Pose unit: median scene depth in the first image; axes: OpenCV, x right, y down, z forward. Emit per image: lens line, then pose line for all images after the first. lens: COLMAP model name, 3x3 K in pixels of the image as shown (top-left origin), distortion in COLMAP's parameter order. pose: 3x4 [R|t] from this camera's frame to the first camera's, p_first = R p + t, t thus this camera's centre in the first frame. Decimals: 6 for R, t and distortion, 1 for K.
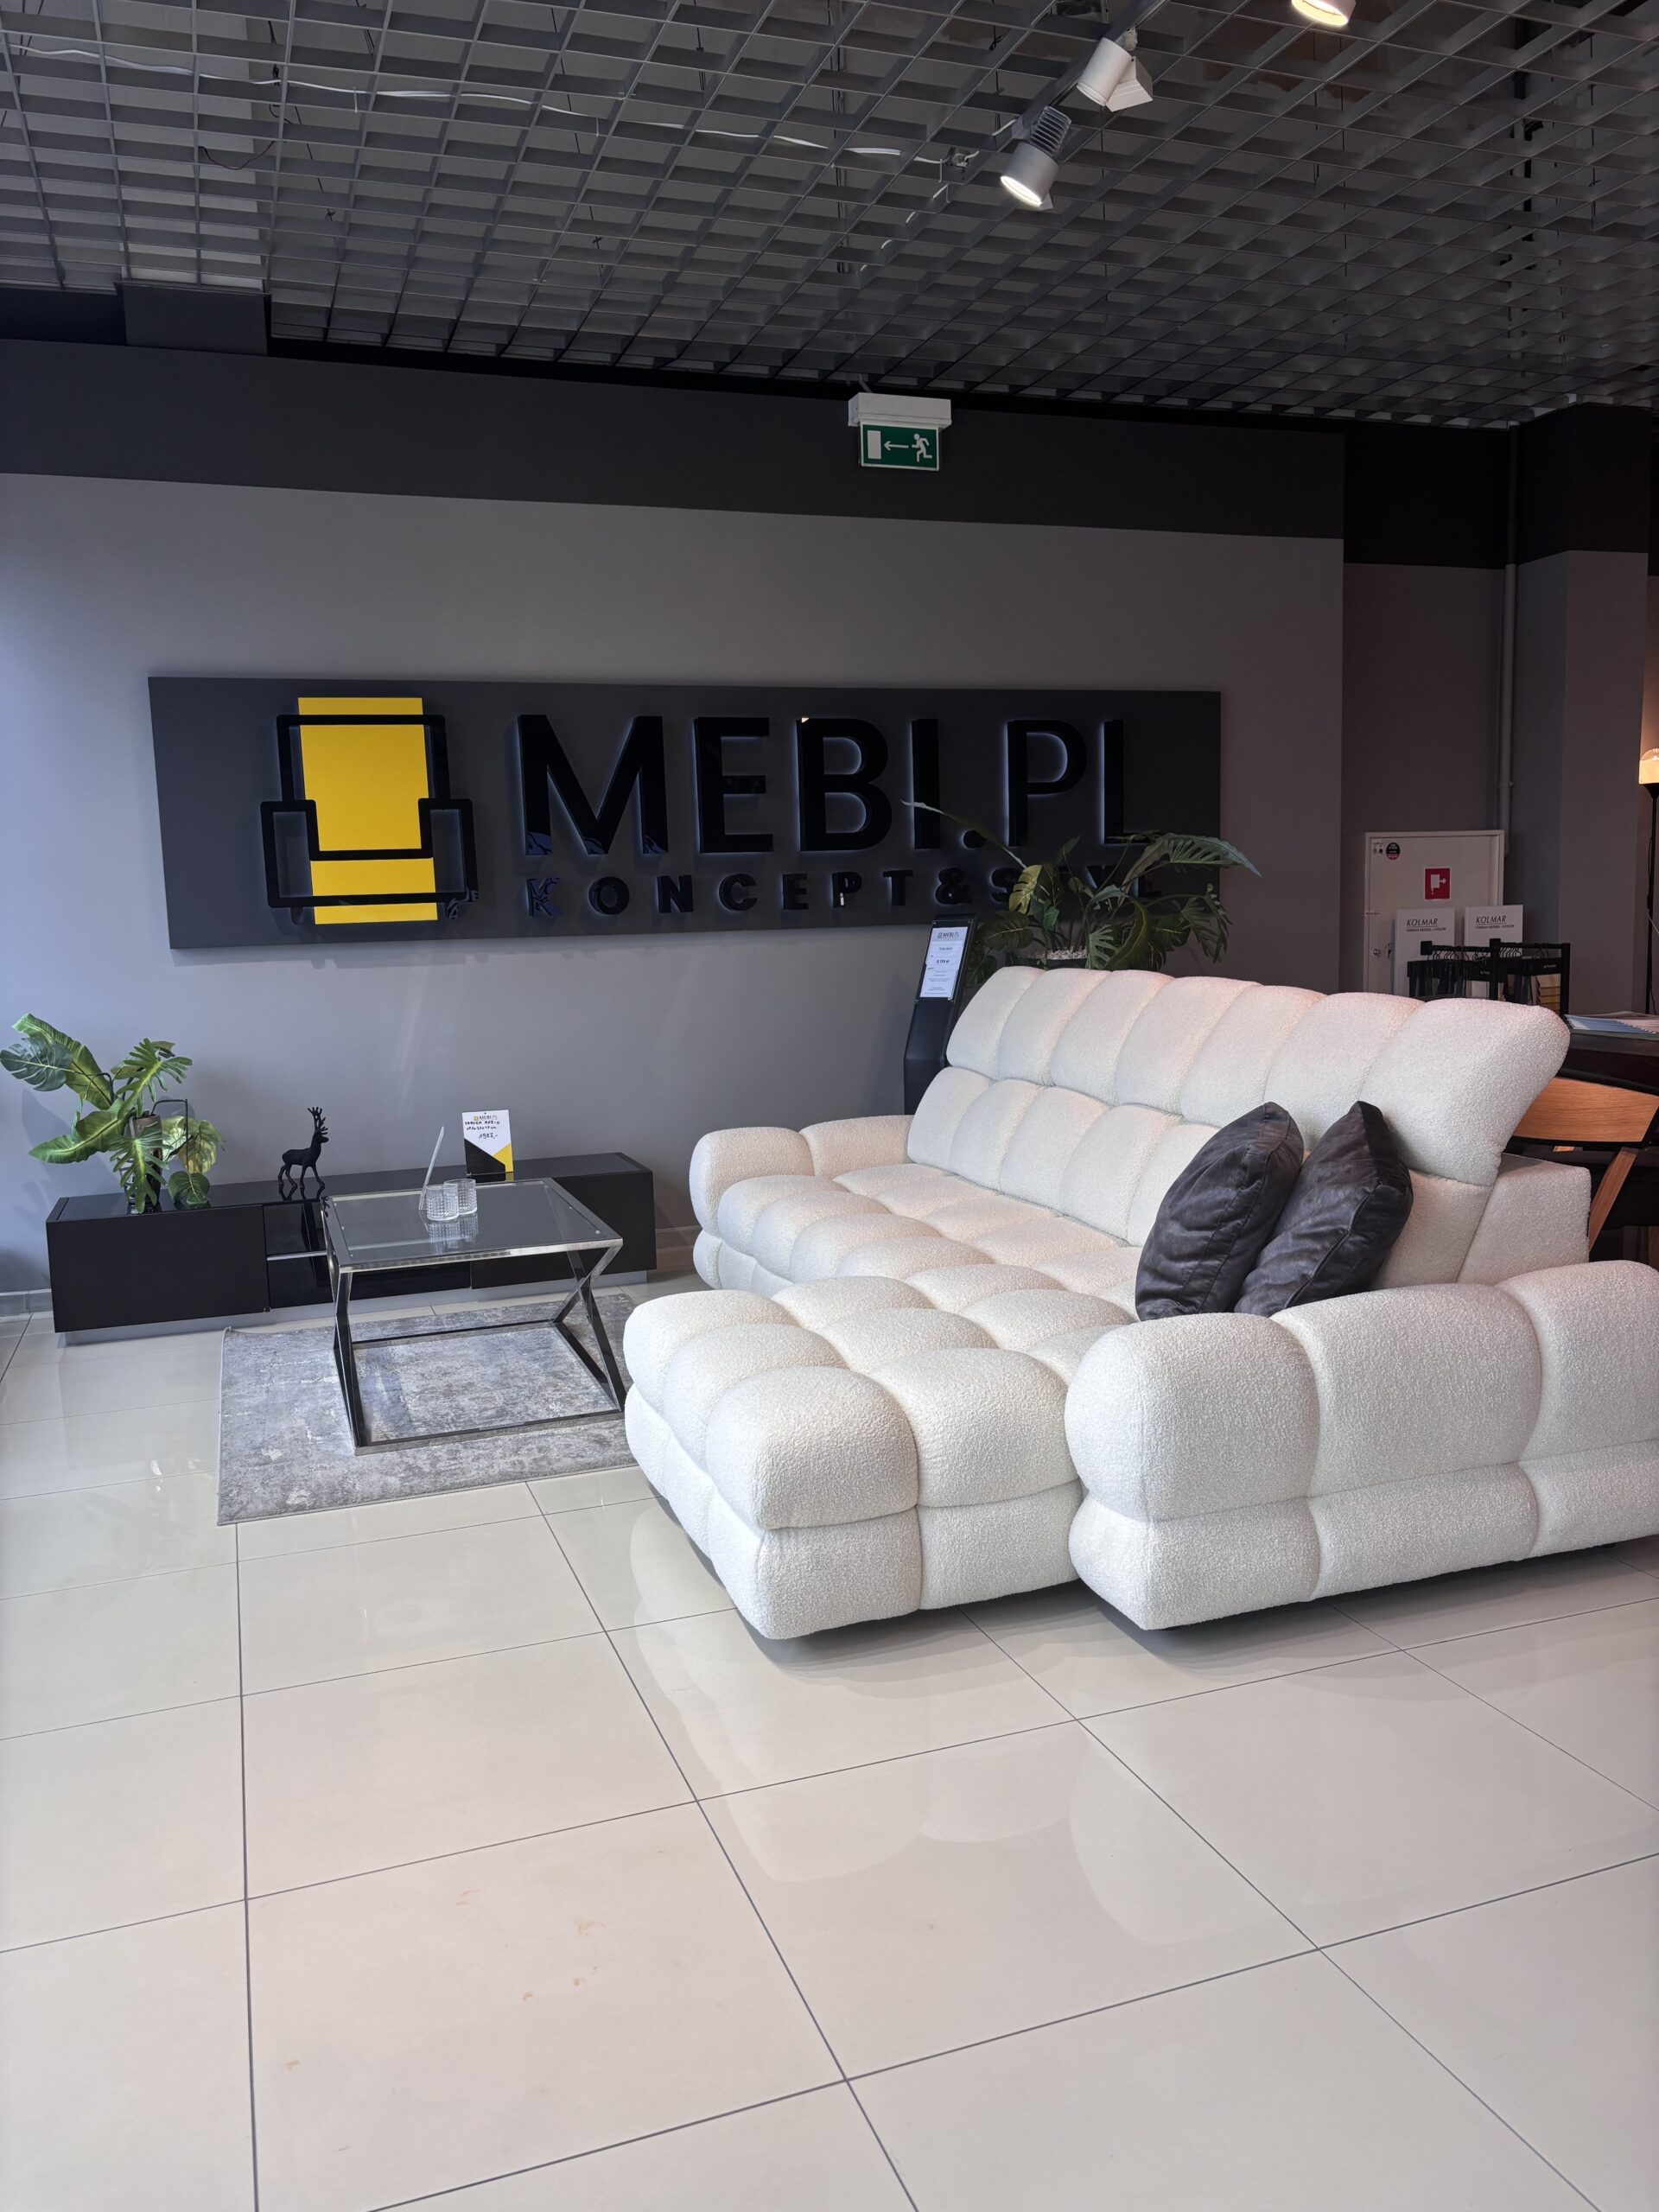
lens RADIAL K [[1692.4, 0, 841.1], [0, 1692.4, 1123.8], [0, 0, 1]] dist [0.070697, -0.084466]
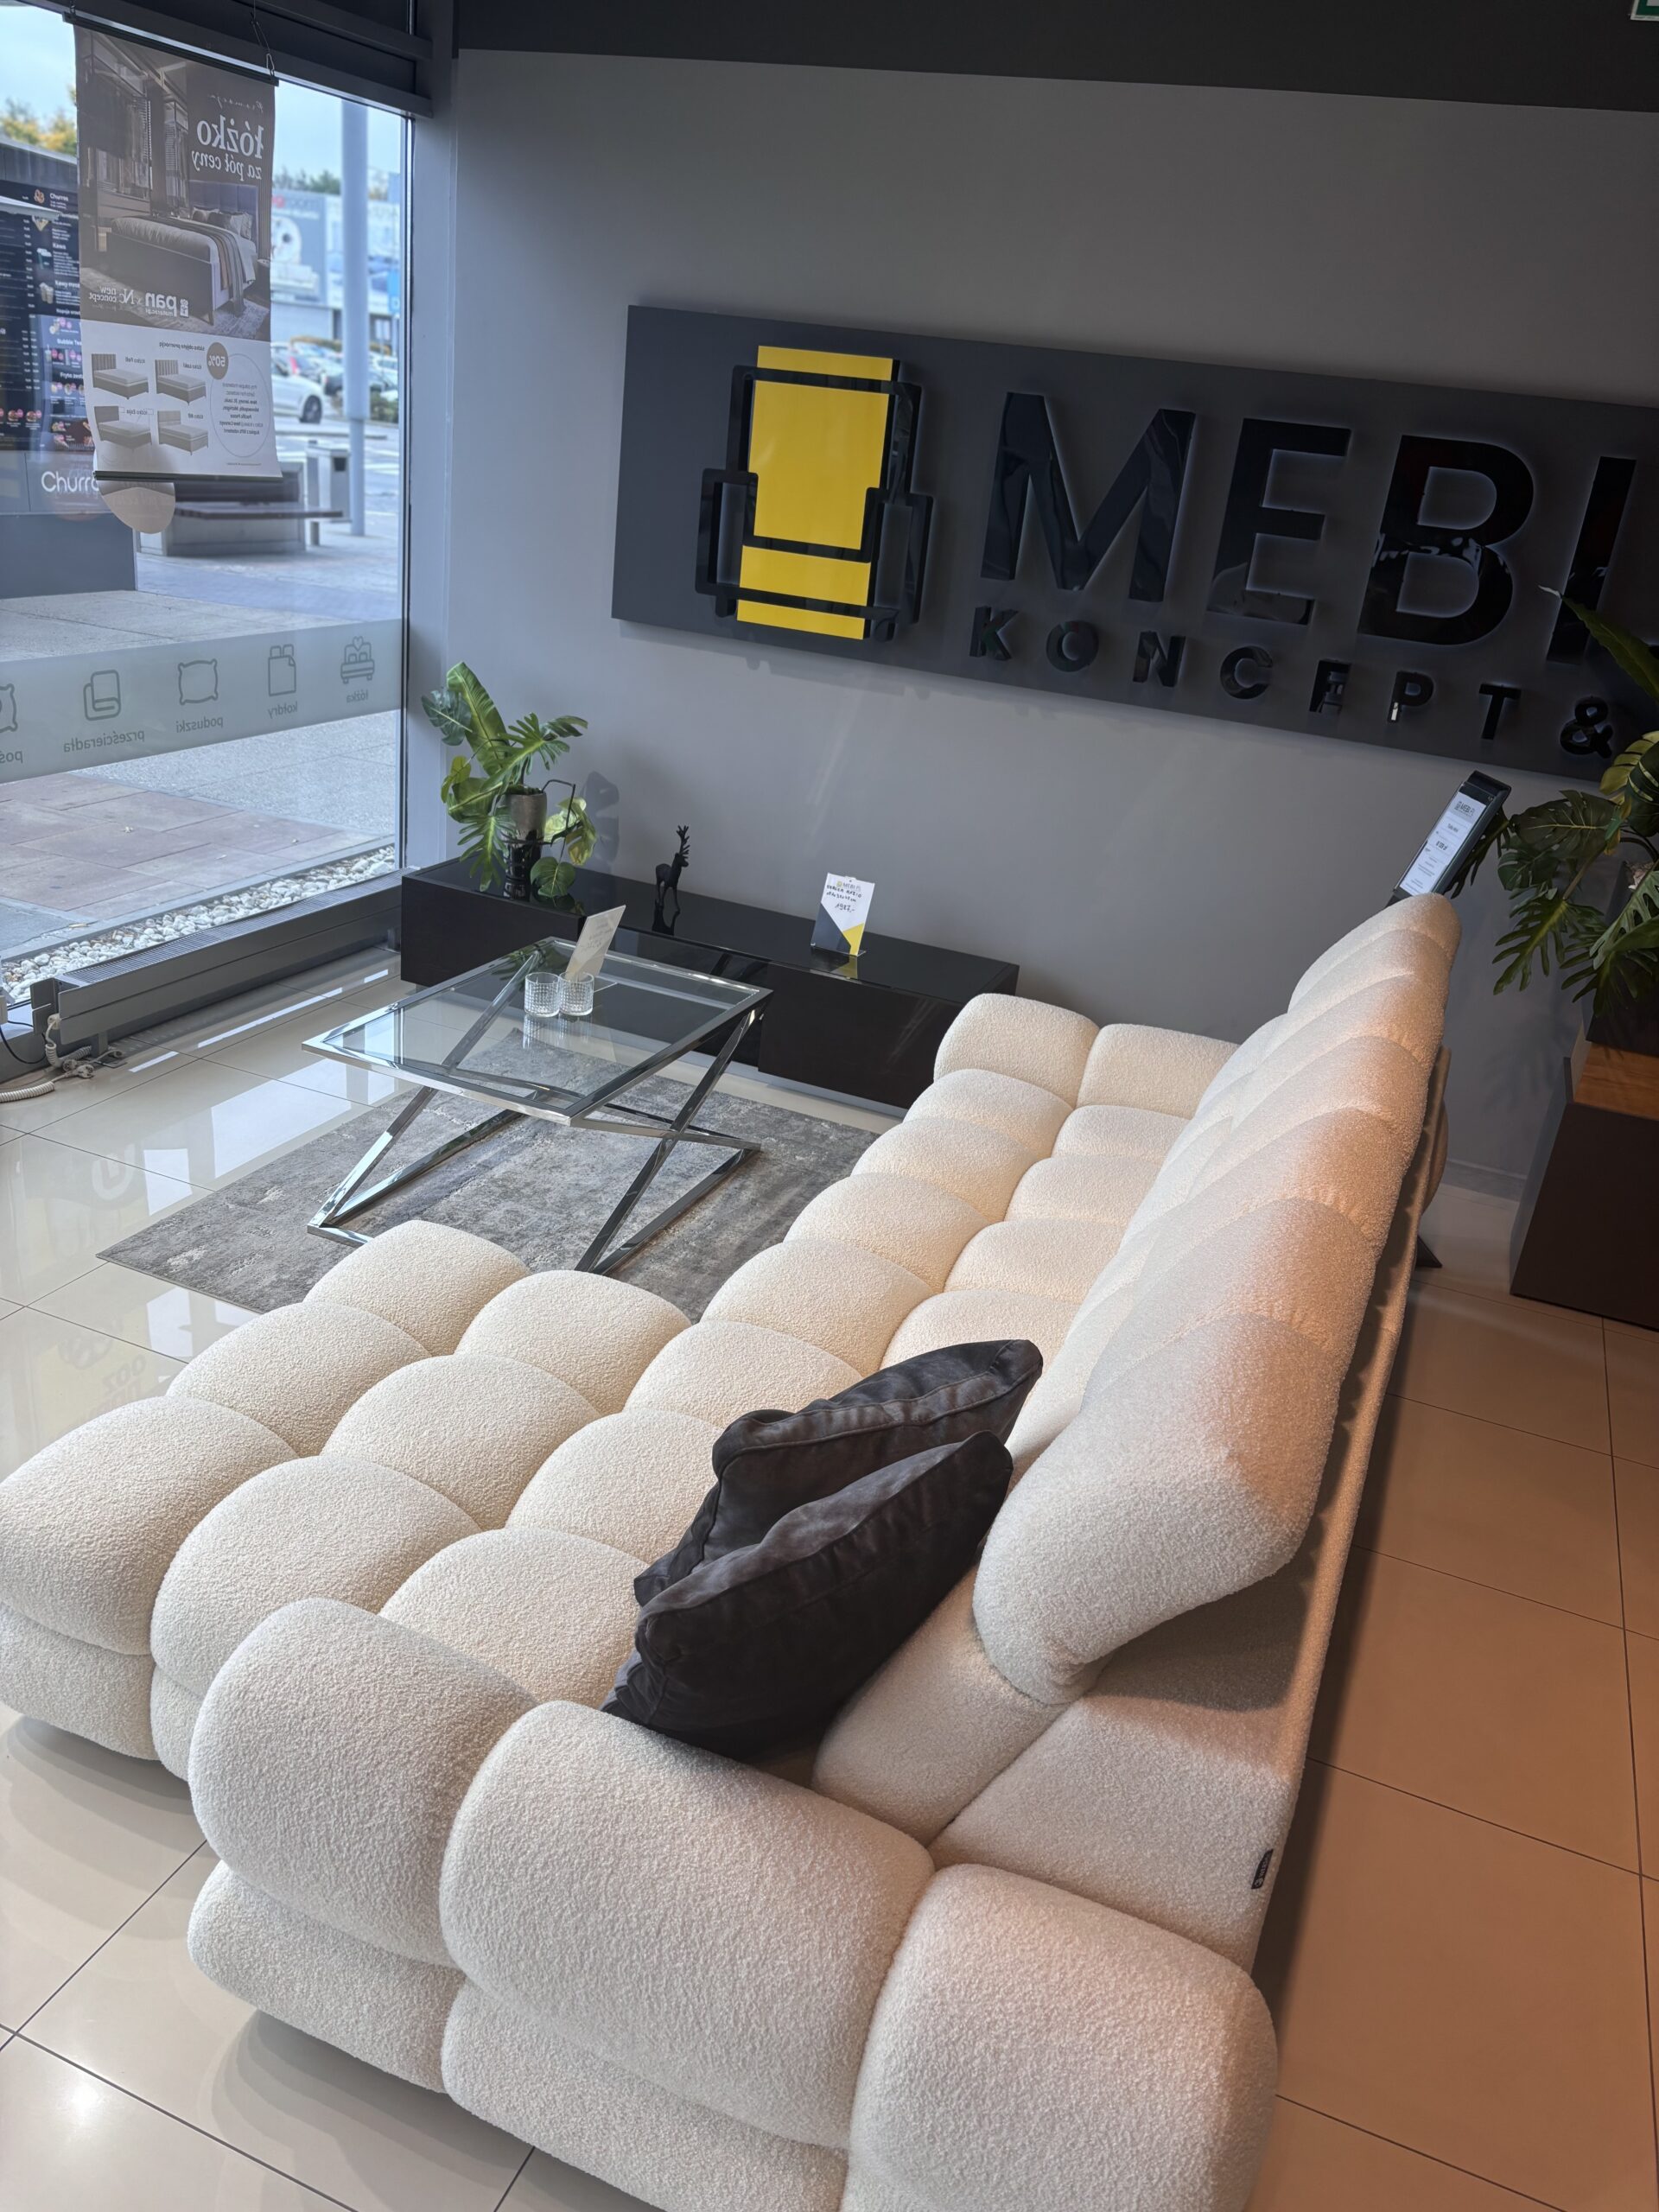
lens RADIAL K [[1692.4, 0, 824.1], [0, 1692.4, 1118.4], [0, 0, 1]] dist [0.070697, -0.084466]
pose [[0.733819, 0.362664, -0.574442, 0.320346], [-0.217280, 0.926461, 0.307342, -0.156459], [0.643660, -0.100719, 0.758655, 0.327751]]
